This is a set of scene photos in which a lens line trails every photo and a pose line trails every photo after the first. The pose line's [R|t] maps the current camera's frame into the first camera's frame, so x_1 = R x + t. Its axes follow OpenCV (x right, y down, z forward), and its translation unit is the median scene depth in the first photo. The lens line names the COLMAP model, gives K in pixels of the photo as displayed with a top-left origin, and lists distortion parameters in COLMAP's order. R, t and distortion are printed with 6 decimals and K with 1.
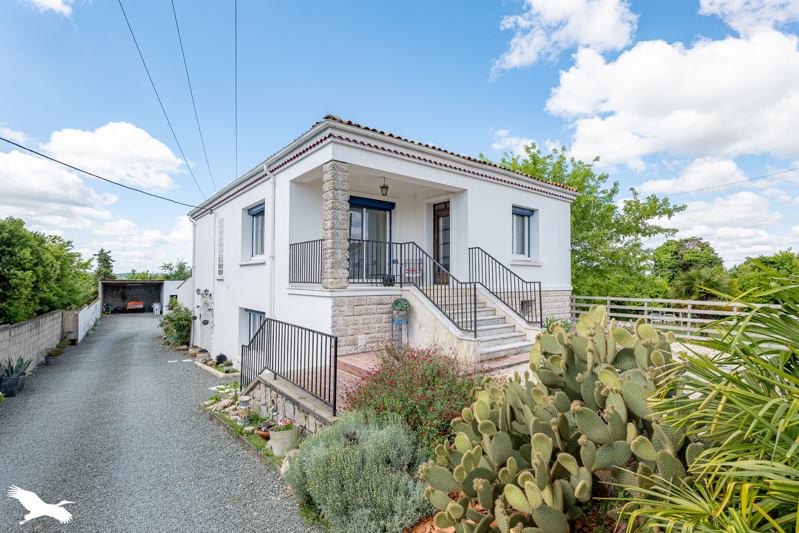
lens RADIAL K [[379.9, 0, 399.5], [0, 379.9, 266.5], [0, 0, 1]] dist [-0.000128, 0.000123]
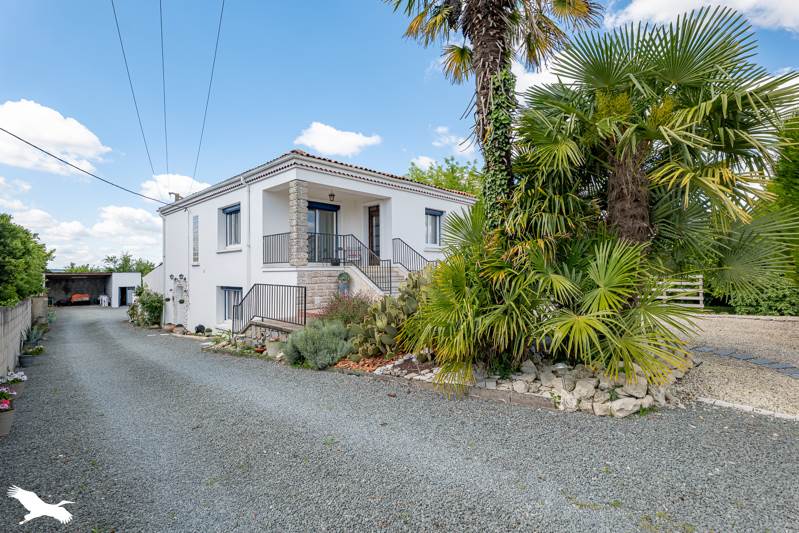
lens RADIAL K [[371.2, 0, 399.5], [0, 371.2, 266.5], [0, 0, 1]] dist [-0.000037, 0.000019]
pose [[0.990483, -0.009803, 0.137287, 0.014624], [0.007129, 0.999775, 0.019956, 0.024426], [-0.137452, -0.018788, 0.990330, -0.343828]]
